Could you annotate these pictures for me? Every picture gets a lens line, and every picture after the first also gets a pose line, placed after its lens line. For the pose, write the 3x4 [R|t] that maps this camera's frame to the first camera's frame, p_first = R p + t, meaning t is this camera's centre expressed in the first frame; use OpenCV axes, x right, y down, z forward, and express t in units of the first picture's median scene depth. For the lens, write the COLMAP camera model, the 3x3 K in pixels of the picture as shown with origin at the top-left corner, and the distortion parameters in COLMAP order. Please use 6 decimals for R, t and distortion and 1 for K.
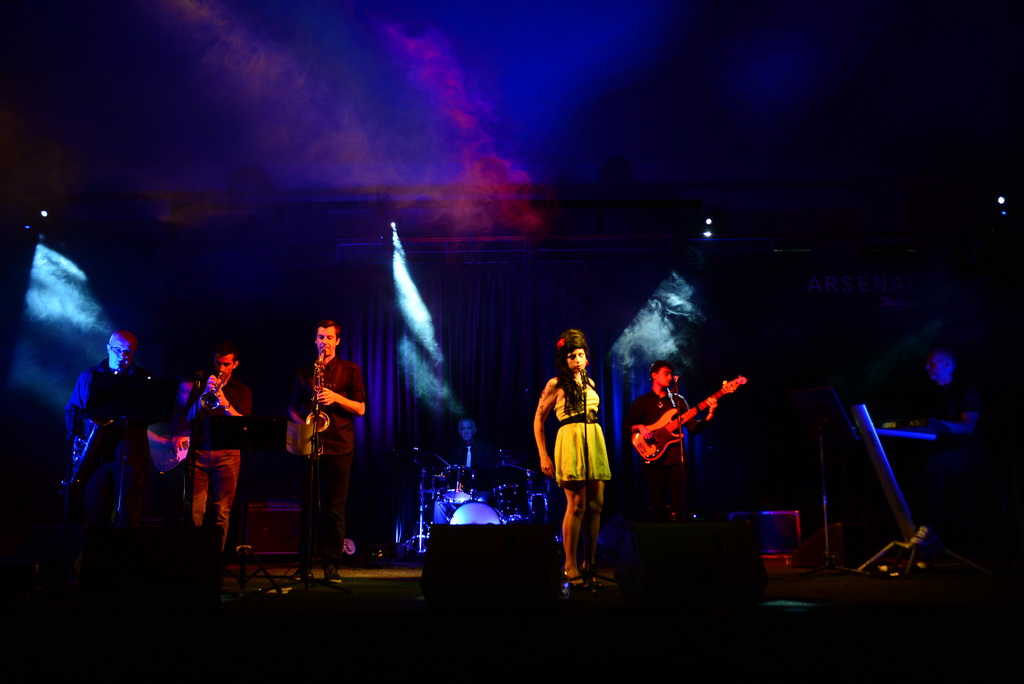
lens RADIAL K [[845.9, 0, 510.5], [0, 845.9, 352.4], [0, 0, 1]] dist [-0.014824, 0.002817]
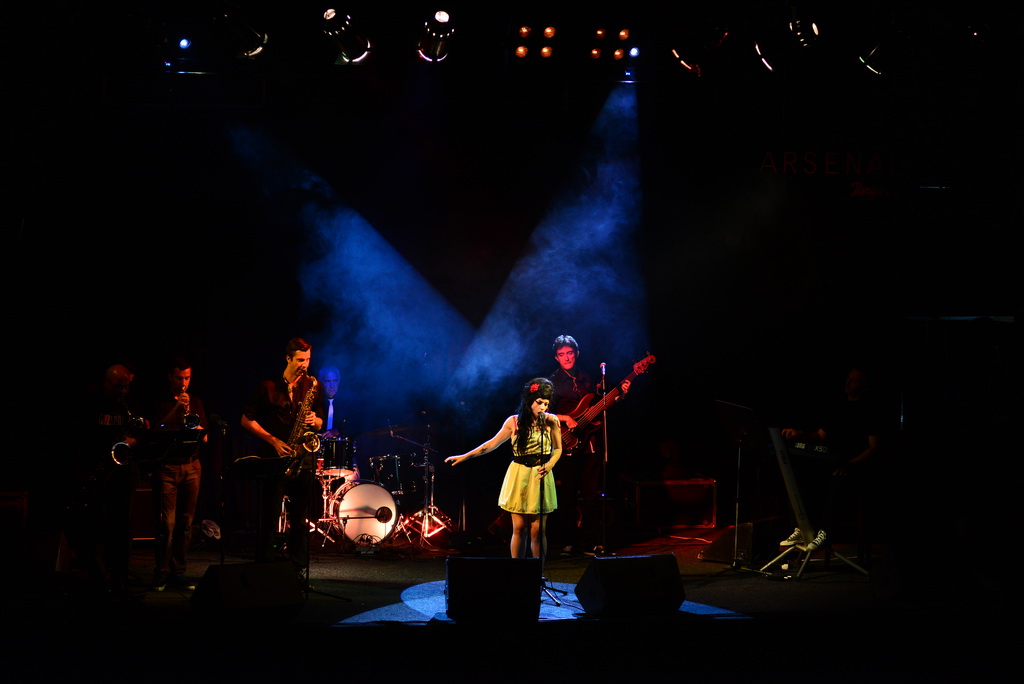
lens RADIAL K [[3450.5, 0, 512.0], [0, 3450.5, 342.0], [0, 0, 1]] dist [-0.046236, -0.363667]
pose [[0.967492, 0.011957, 0.252619, -0.986720], [-0.076274, 0.966166, 0.246385, -1.057204], [-0.241126, -0.257644, 0.935670, -2.896326]]
